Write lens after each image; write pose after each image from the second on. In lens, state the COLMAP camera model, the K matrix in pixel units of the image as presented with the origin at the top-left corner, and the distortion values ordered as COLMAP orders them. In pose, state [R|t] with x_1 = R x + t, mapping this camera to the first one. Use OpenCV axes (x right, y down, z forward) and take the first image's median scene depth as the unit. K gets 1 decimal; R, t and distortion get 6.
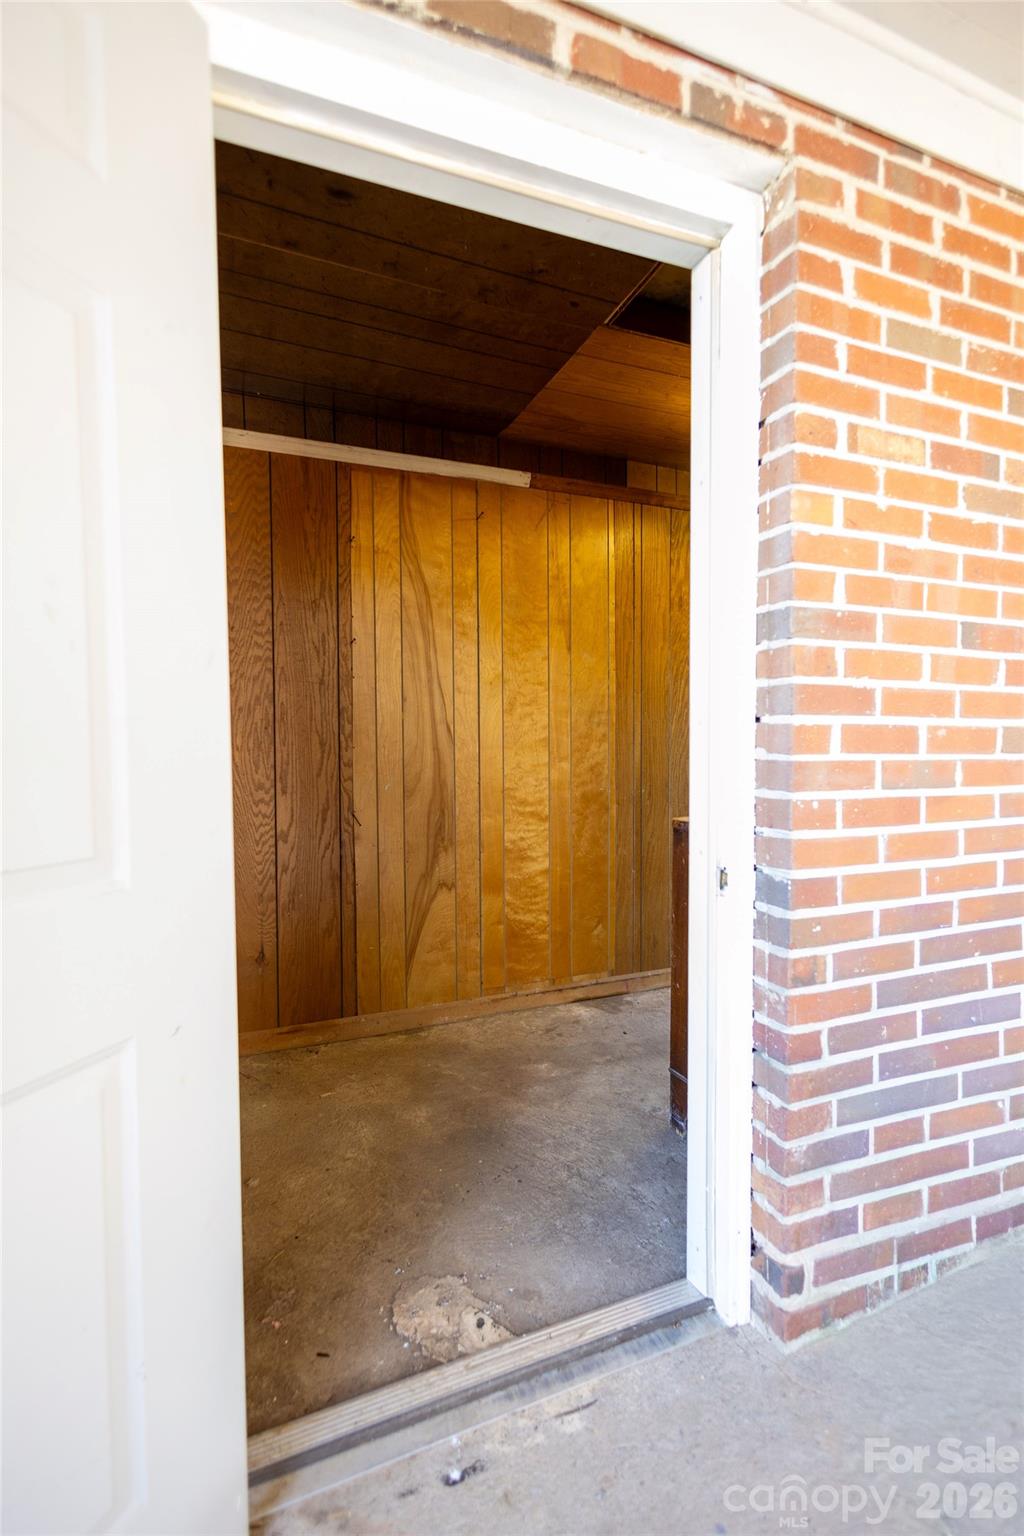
lens RADIAL K [[709.9, 0, 512.0], [0, 709.9, 768.0], [0, 0, 1]] dist [-0.002309, -0.000260]
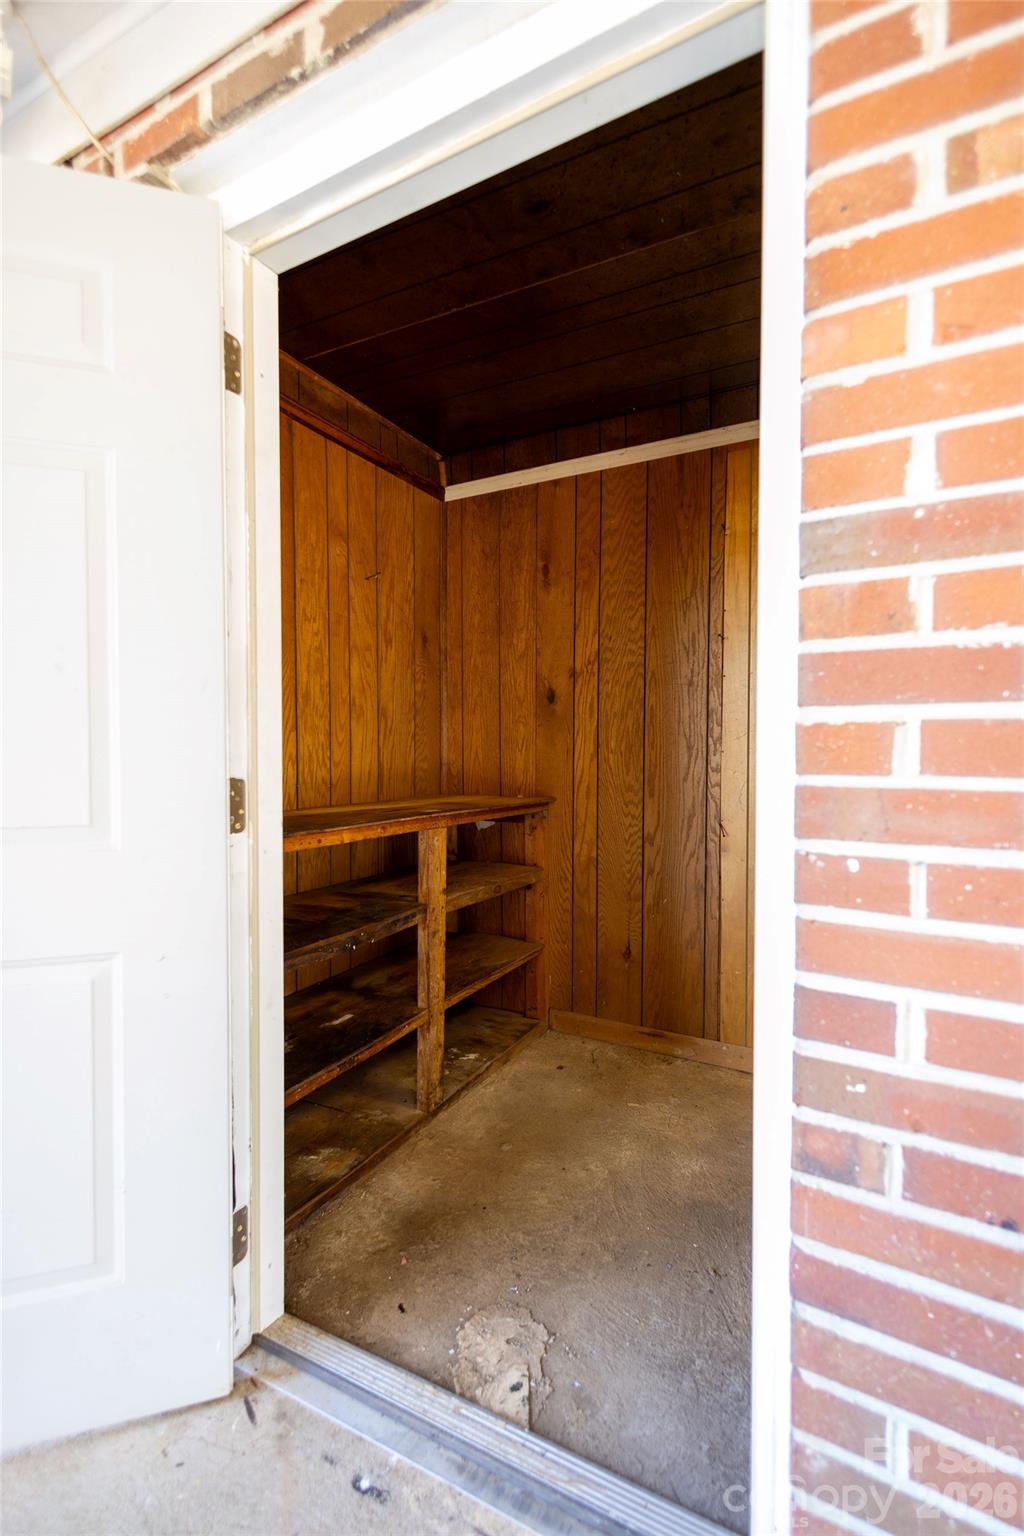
lens RADIAL K [[707.2, 0, 511.6], [0, 707.2, 763.0], [0, 0, 1]] dist [0.001654, -0.001158]
pose [[0.636860, 0.023054, -0.770635, 0.329887], [-0.028986, 0.999562, 0.005949, -0.011754], [0.770434, 0.018549, 0.637249, 0.209272]]
